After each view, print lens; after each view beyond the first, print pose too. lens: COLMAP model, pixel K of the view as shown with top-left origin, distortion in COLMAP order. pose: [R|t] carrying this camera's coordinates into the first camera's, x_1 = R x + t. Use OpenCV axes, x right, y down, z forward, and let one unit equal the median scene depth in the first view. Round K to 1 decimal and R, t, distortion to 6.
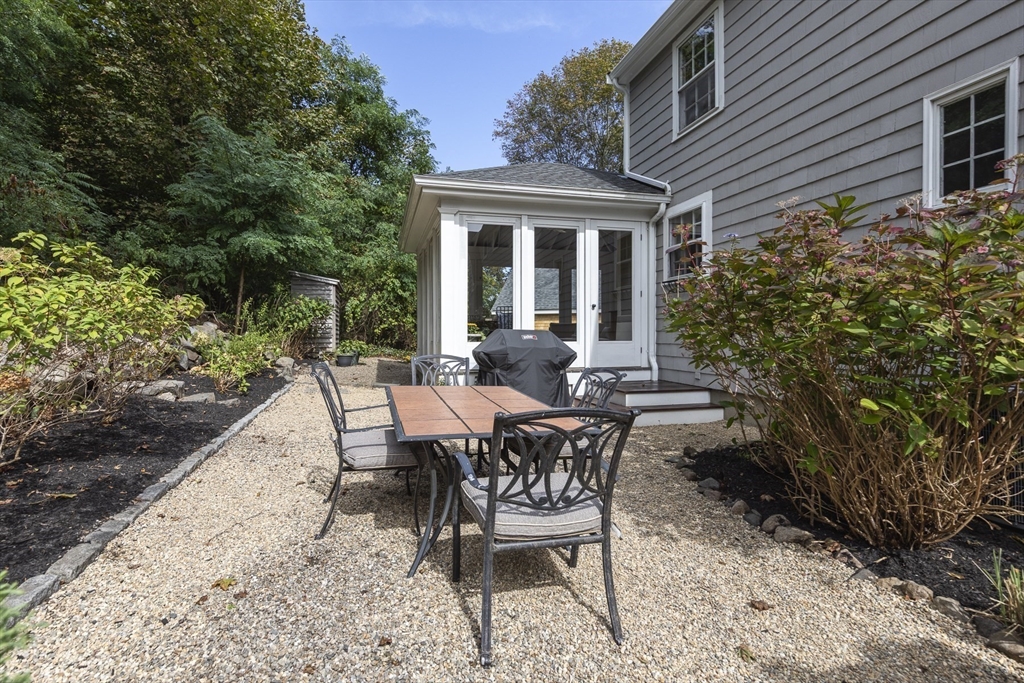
lens RADIAL K [[534.0, 0, 512.0], [0, 534.0, 341.5], [0, 0, 1]] dist [-0.002916, -0.000308]
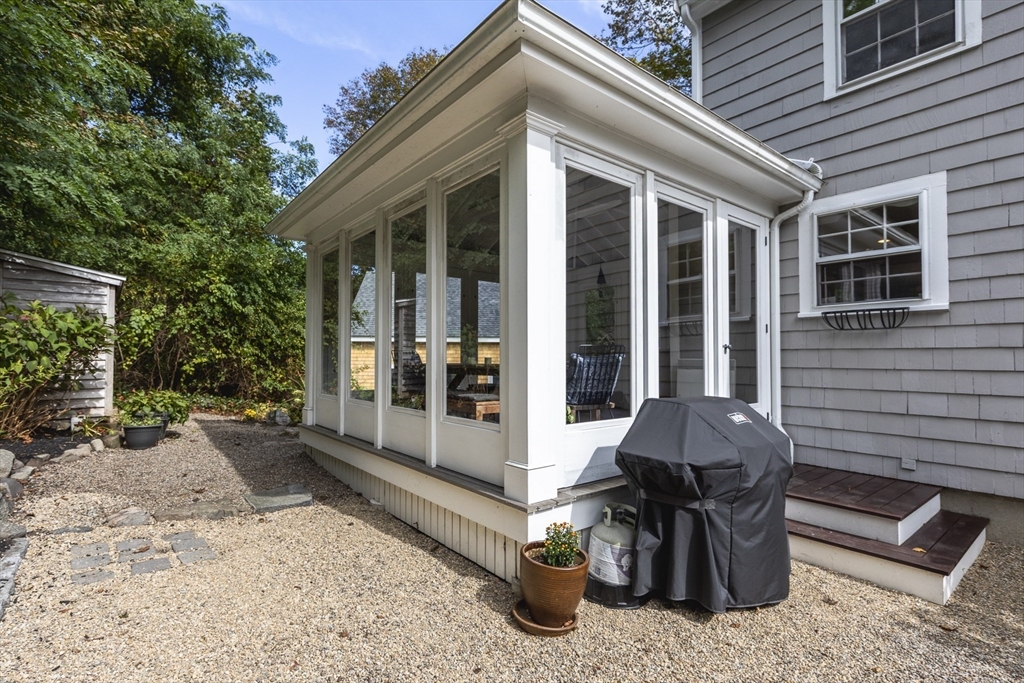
lens RADIAL K [[502.4, 0, 539.0], [0, 502.4, 346.1], [0, 0, 1]] dist [0.002910, 0.000460]
pose [[0.896853, 0.016039, 0.442039, -0.176768], [-0.000932, 0.999409, -0.034373, -0.030866], [-0.442328, 0.030416, 0.896337, 0.379123]]
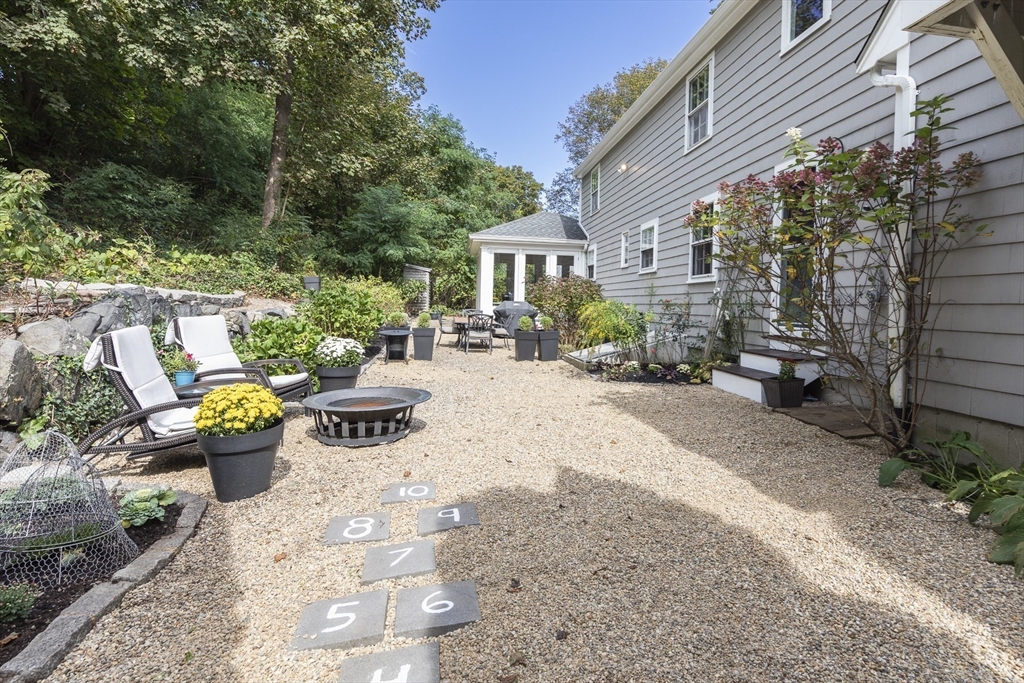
lens RADIAL K [[534.0, 0, 512.0], [0, 534.0, 341.5], [0, 0, 1]] dist [-0.002916, -0.000308]
pose [[0.989382, 0.033728, -0.141372, 0.162671], [-0.024973, 0.997685, 0.063257, -0.001343], [0.143178, -0.059055, 0.987933, -0.606552]]
